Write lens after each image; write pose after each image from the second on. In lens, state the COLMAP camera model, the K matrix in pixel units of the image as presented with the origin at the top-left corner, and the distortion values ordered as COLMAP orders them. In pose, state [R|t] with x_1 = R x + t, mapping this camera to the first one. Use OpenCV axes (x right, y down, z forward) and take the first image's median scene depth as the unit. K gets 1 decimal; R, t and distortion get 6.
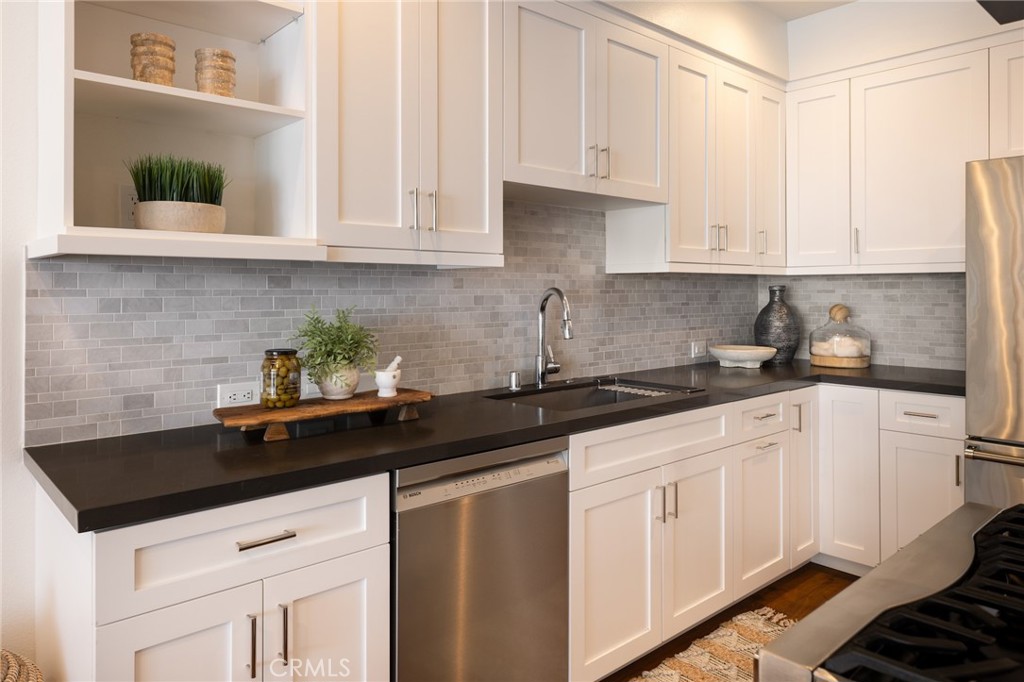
lens RADIAL K [[688.7, 0, 507.7], [0, 688.7, 286.4], [0, 0, 1]] dist [-0.001489, 0.002286]
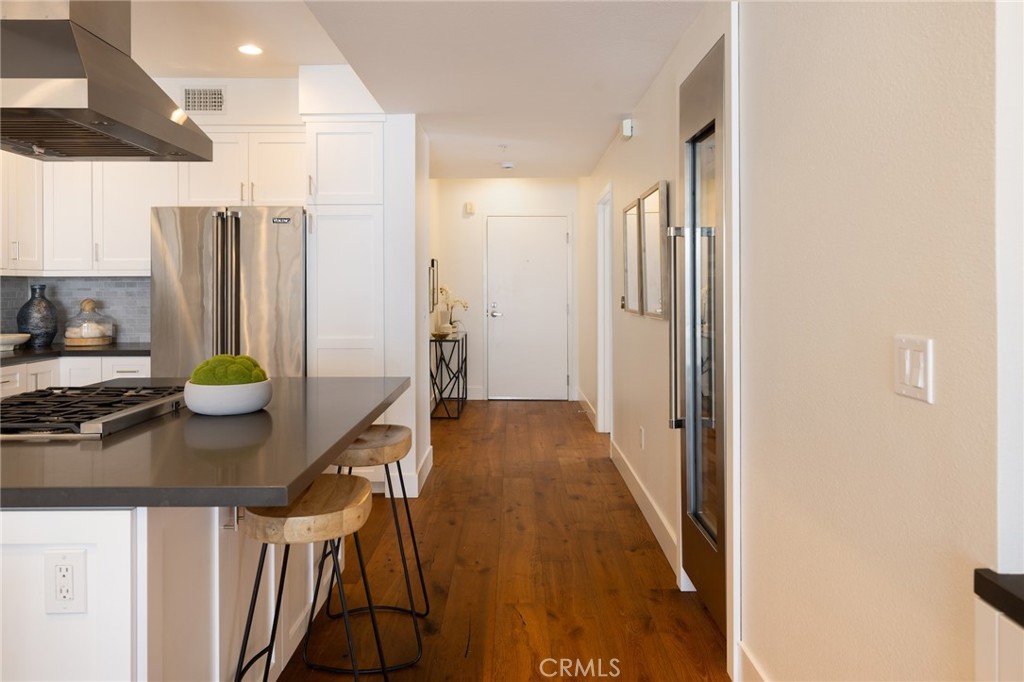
lens RADIAL K [[688.7, 0, 512.4], [0, 688.7, 285.0], [0, 0, 1]] dist [-0.001489, 0.002286]
pose [[0.665679, 0.000485, 0.746238, 0.043286], [-0.000548, 1.000000, -0.000162, -0.001470], [-0.746238, -0.000301, 0.665680, -0.655542]]
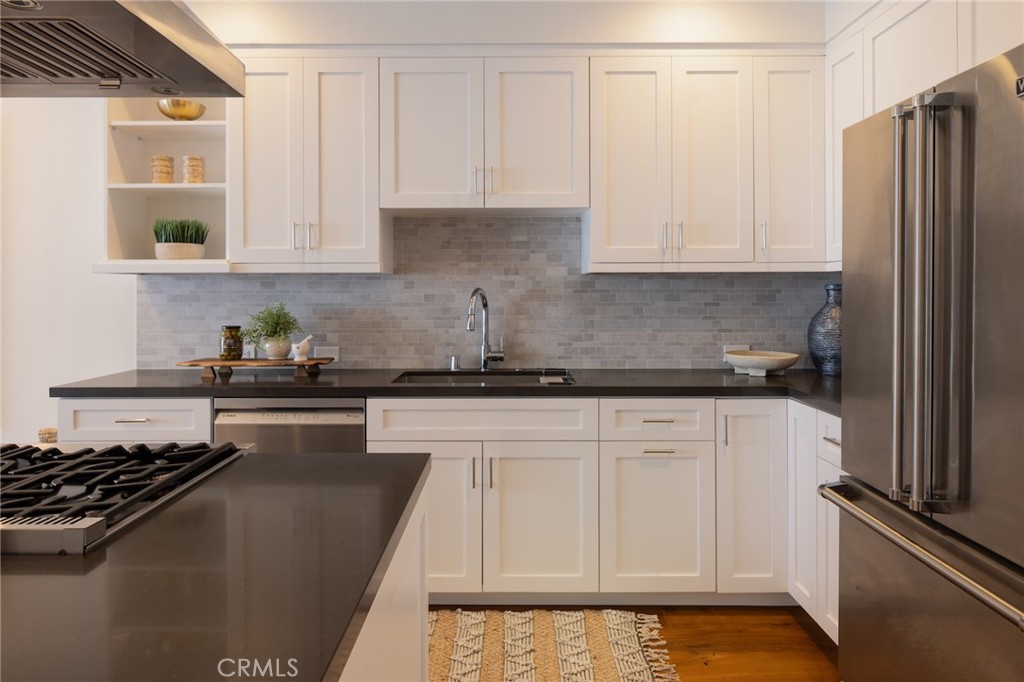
lens RADIAL K [[688.7, 0, 508.7], [0, 688.7, 287.4], [0, 0, 1]] dist [-0.001489, 0.002286]
pose [[0.743376, -0.004026, -0.668862, 0.907009], [0.004945, 0.999988, -0.000523, 0.001930], [0.668856, -0.002918, 0.743386, 0.146349]]
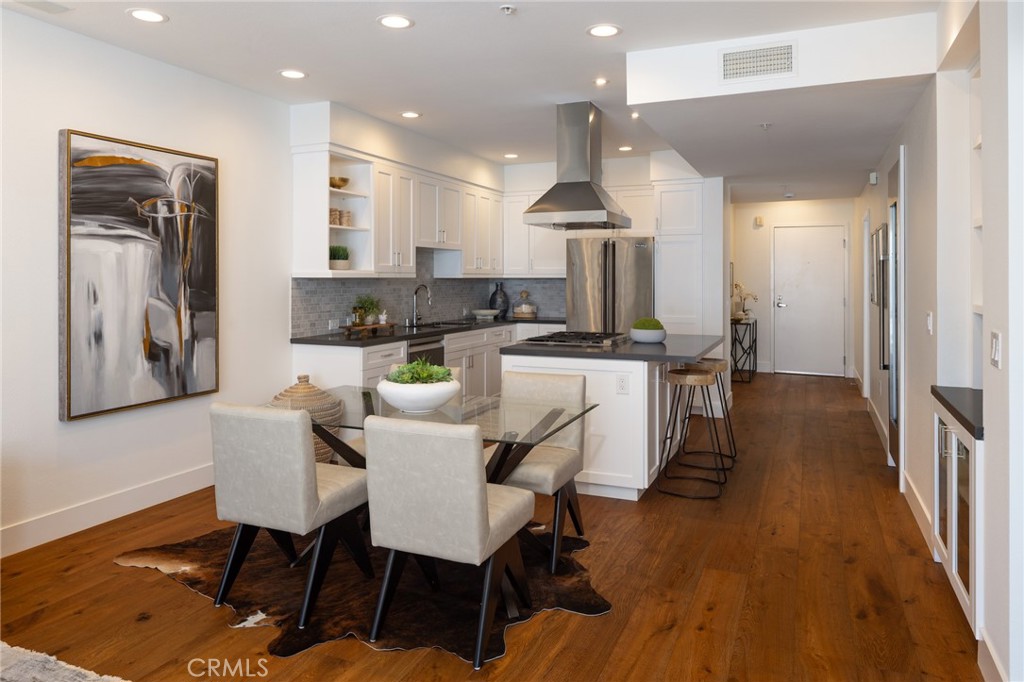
lens RADIAL K [[688.7, 0, 506.2], [0, 688.7, 279.7], [0, 0, 1]] dist [-0.001489, 0.002286]
pose [[0.909681, -0.000440, 0.415308, -0.695047], [-0.002322, 0.999978, 0.006145, -0.032741], [-0.415301, -0.006554, 0.909660, -1.402240]]
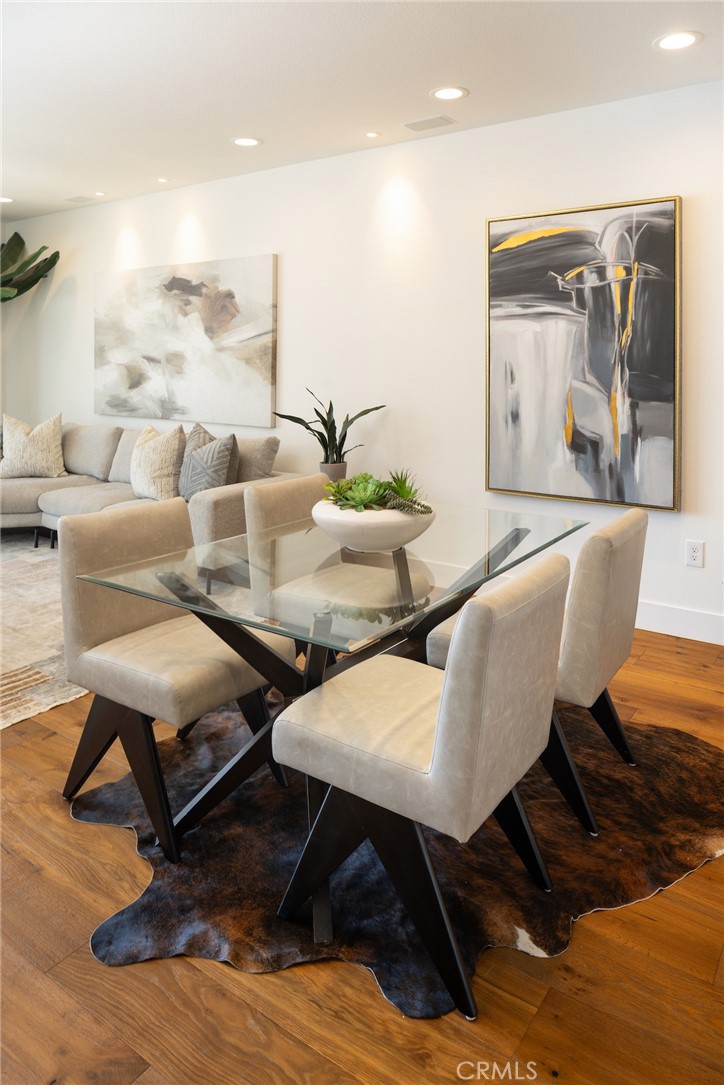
lens RADIAL K [[729.7, 0, 359.8], [0, 729.7, 377.4], [0, 0, 1]] dist [-0.001489, 0.002286]
pose [[0.229981, 0.012058, -0.973120, 0.504722], [-0.005164, 0.999924, 0.011170, -0.001198], [0.973181, 0.002456, 0.230026, -0.441263]]
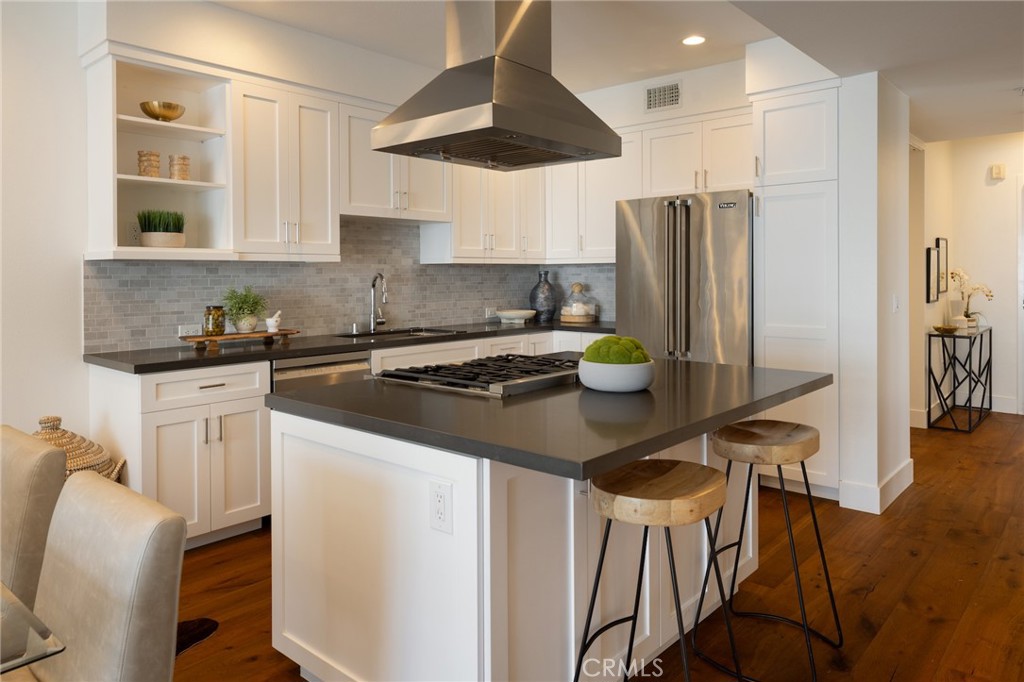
lens RADIAL K [[688.7, 0, 507.6], [0, 688.7, 278.8], [0, 0, 1]] dist [-0.001489, 0.002286]
pose [[0.993794, -0.006085, 0.111069, 0.194402], [0.004852, 0.999924, 0.011367, -0.001970], [-0.111130, -0.010758, 0.993748, -0.715826]]
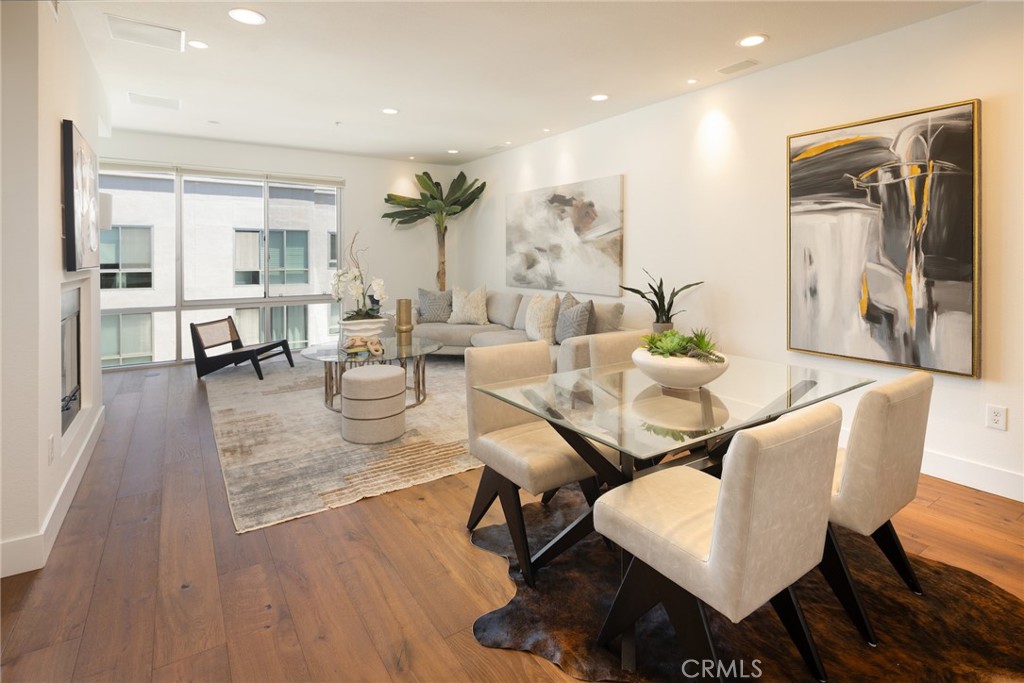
lens RADIAL K [[499.0, 0, 511.4], [0, 499.0, 261.5], [0, 0, 1]] dist [0.009306, -0.003536]
pose [[-0.126785, 0.008657, -0.991892, 0.490668], [-0.000831, 0.999961, 0.008834, 0.006154], [0.991930, 0.001944, -0.126772, -0.391597]]
